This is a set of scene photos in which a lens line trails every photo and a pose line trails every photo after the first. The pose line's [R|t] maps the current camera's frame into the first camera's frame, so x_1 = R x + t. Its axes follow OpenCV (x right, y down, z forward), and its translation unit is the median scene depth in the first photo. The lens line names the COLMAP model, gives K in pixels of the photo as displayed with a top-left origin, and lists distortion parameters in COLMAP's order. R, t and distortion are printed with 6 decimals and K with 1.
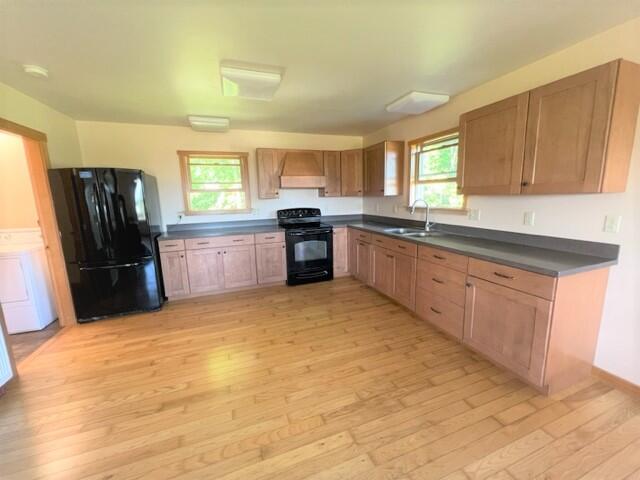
lens RADIAL K [[257.8, 0, 322.7], [0, 257.8, 237.3], [0, 0, 1]] dist [-0.006530, 0.000446]
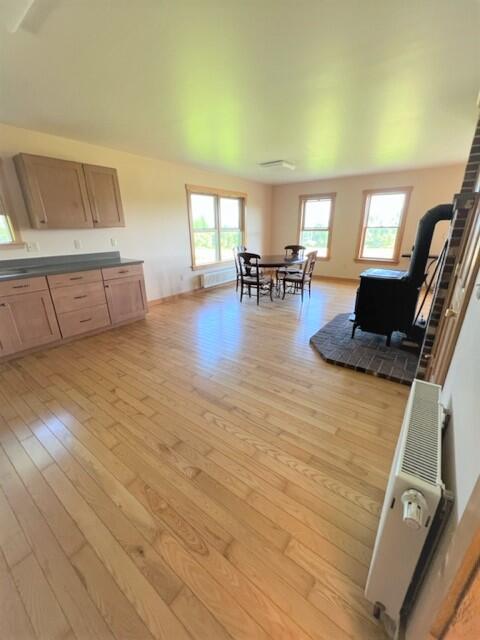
lens RADIAL K [[257.8, 0, 244.7], [0, 257.8, 320.0], [0, 0, 1]] dist [-0.006530, 0.000446]
pose [[-0.557169, -0.251628, 0.791357, -1.014632], [0.155737, 0.904411, 0.397225, -0.106374], [-0.815665, 0.344564, -0.464722, 0.931126]]
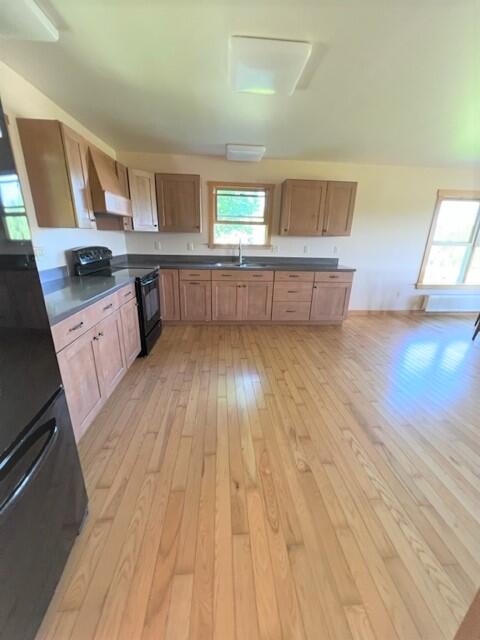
lens RADIAL K [[257.8, 0, 239.8], [0, 257.8, 320.2], [0, 0, 1]] dist [-0.006530, 0.000446]
pose [[0.272487, -0.267289, 0.924288, -1.085129], [0.124587, 0.962353, 0.241568, -0.079703], [-0.954059, 0.049330, 0.295529, 0.820582]]
